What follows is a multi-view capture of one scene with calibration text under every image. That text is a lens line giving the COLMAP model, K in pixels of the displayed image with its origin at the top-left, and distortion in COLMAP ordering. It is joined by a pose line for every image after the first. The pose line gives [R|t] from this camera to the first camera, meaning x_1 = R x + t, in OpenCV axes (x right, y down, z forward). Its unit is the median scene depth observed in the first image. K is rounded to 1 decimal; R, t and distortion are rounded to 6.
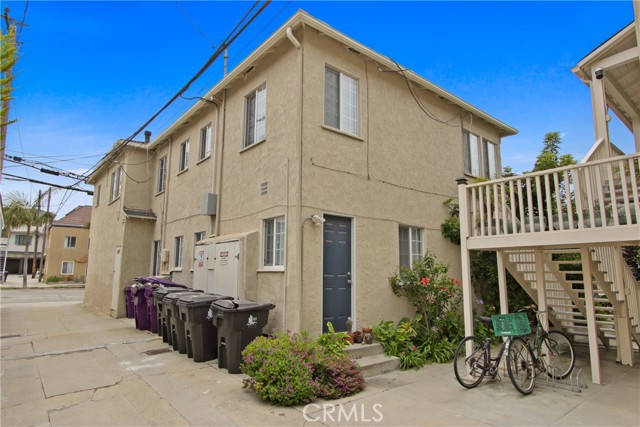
lens RADIAL K [[369.5, 0, 321.0], [0, 369.5, 213.4], [0, 0, 1]] dist [-0.005148, 0.000887]
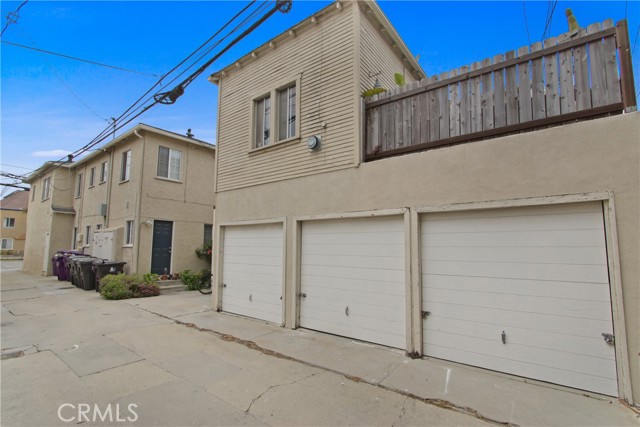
lens RADIAL K [[299.3, 0, 318.7], [0, 299.3, 215.5], [0, 0, 1]] dist [-0.001292, -0.001048]
pose [[0.977912, 0.023371, 0.207705, 0.444795], [-0.033558, 0.998393, 0.045657, -0.104134], [-0.206304, -0.051619, 0.977125, -0.672819]]
